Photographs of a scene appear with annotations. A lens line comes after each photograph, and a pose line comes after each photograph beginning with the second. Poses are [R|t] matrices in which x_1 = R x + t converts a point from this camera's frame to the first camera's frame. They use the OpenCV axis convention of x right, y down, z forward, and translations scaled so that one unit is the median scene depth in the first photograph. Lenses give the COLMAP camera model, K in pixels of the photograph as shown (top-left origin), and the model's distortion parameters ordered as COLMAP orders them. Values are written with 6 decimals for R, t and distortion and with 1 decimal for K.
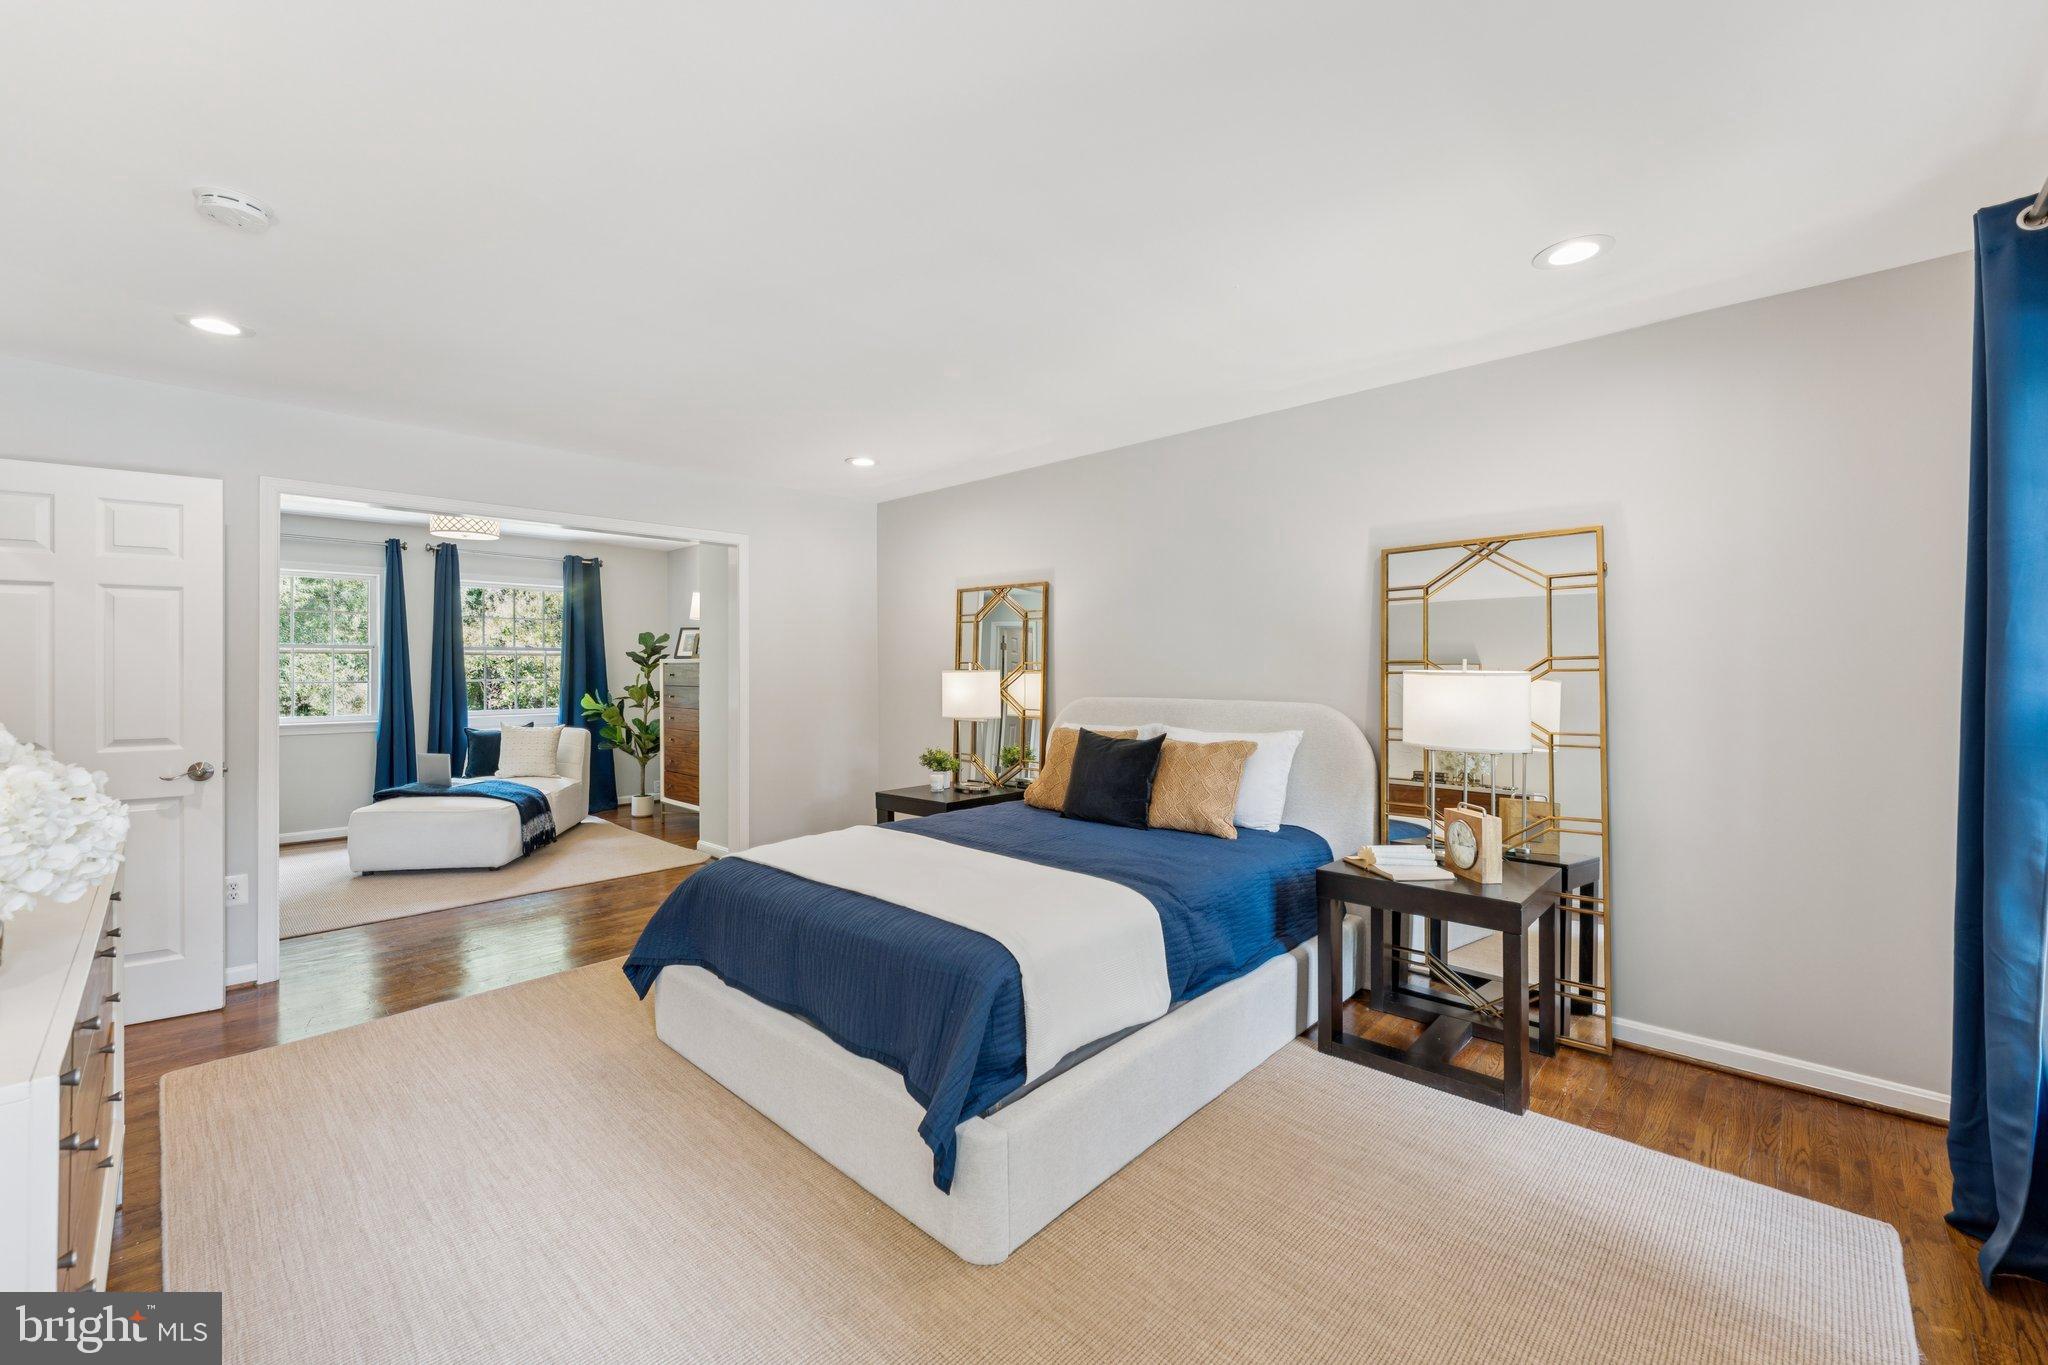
lens RADIAL K [[829.1, 0, 1018.7], [0, 829.1, 656.9], [0, 0, 1]] dist [-0.000189, -0.000108]
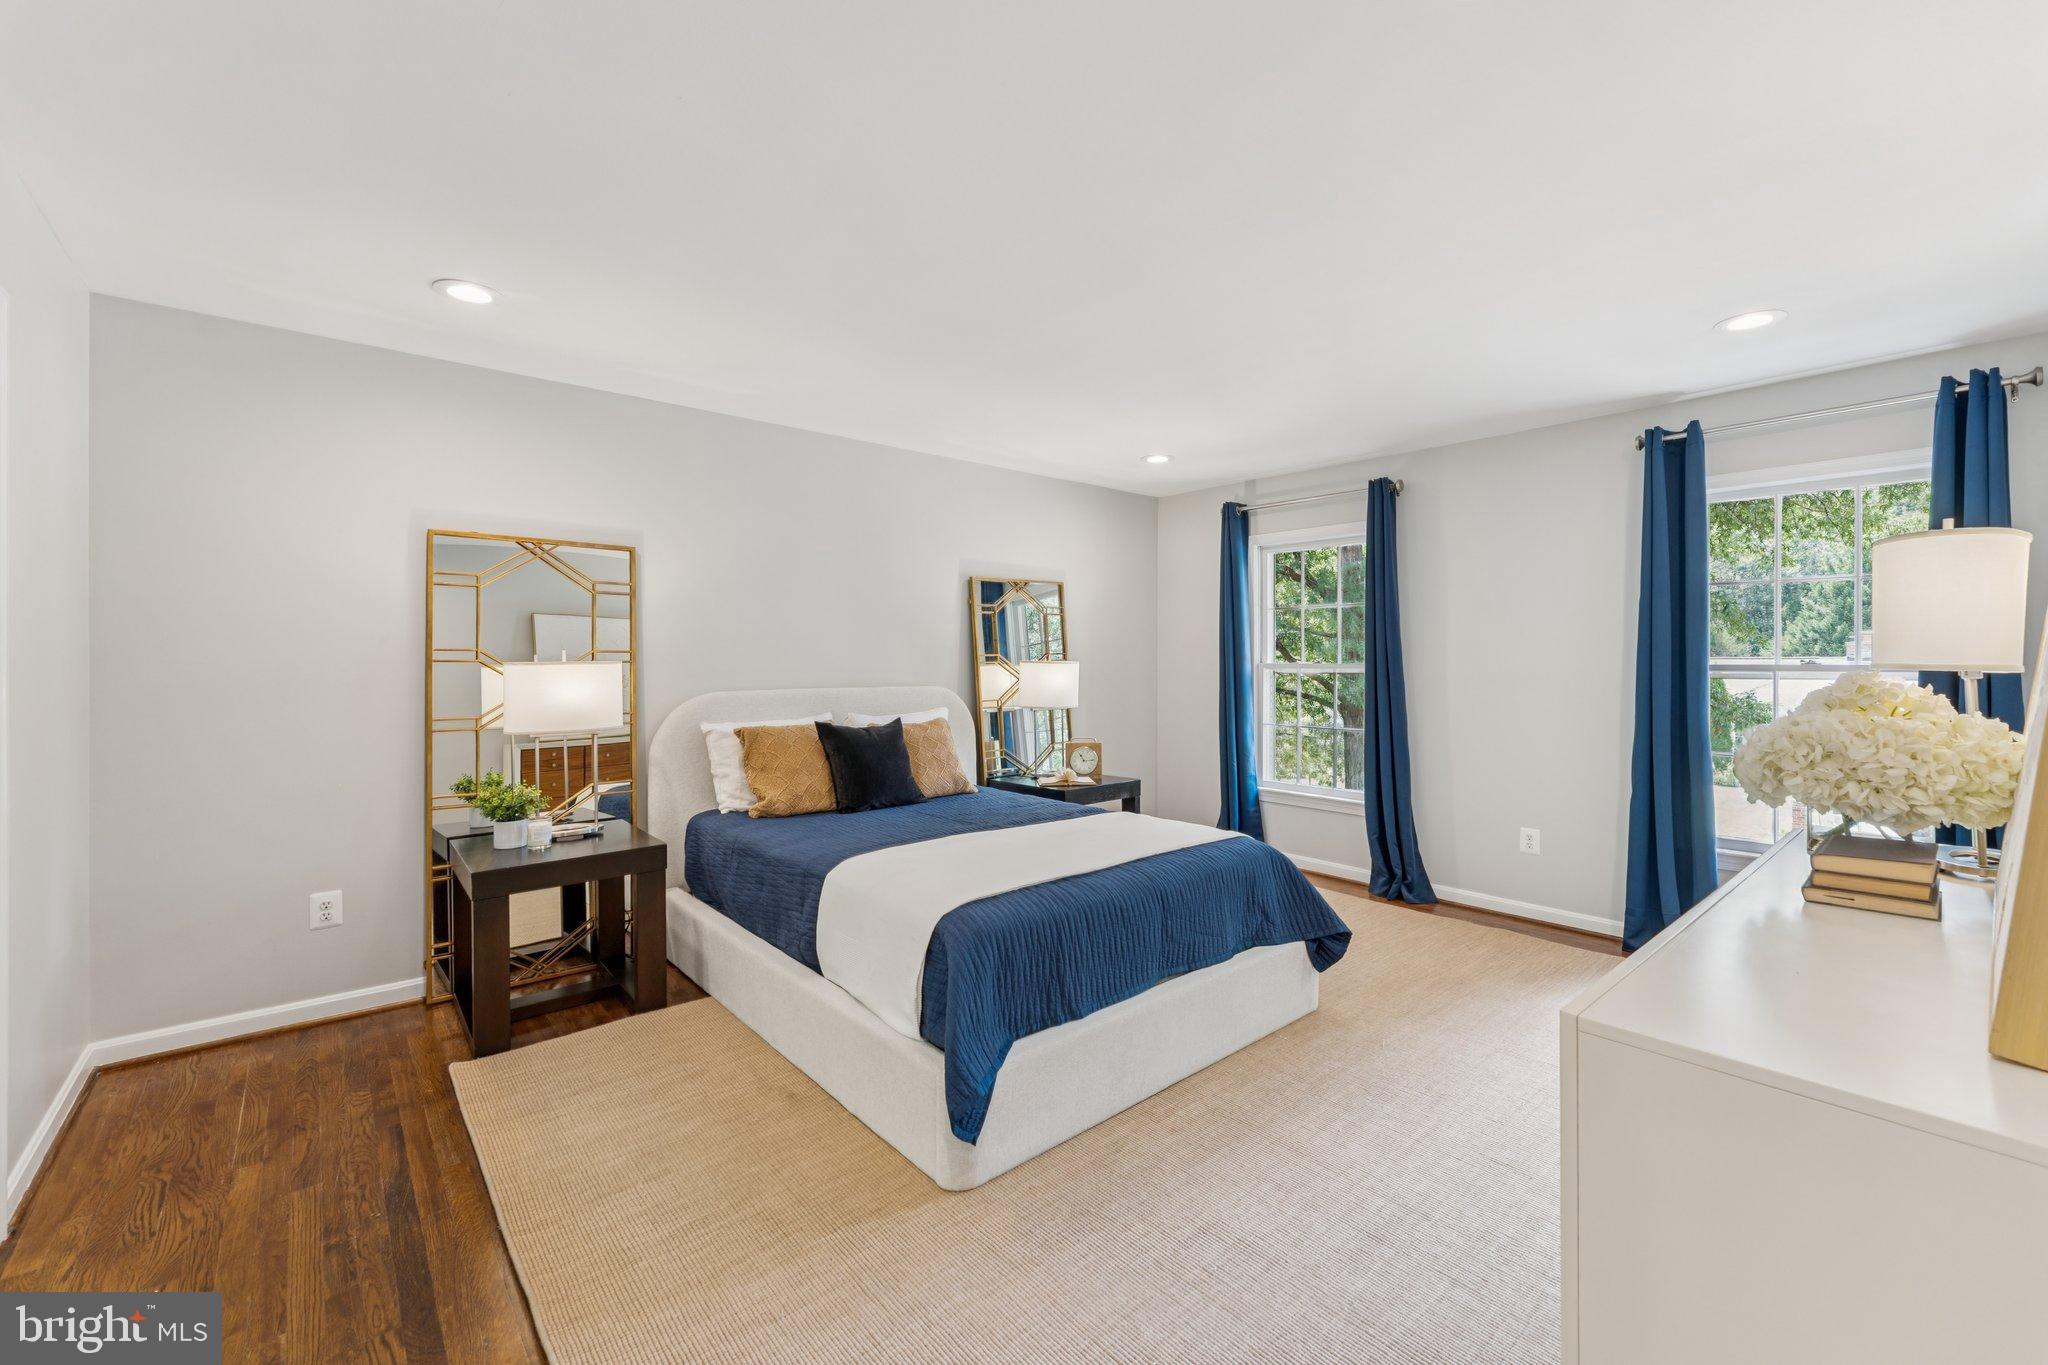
lens RADIAL K [[829.1, 0, 1018.7], [0, 829.1, 656.9], [0, 0, 1]] dist [-0.000189, -0.000108]
pose [[0.101255, 0.001560, 0.994859, -1.190301], [-0.003513, 0.999993, -0.001210, 0.016652], [-0.994854, -0.003373, 0.101260, 0.950829]]
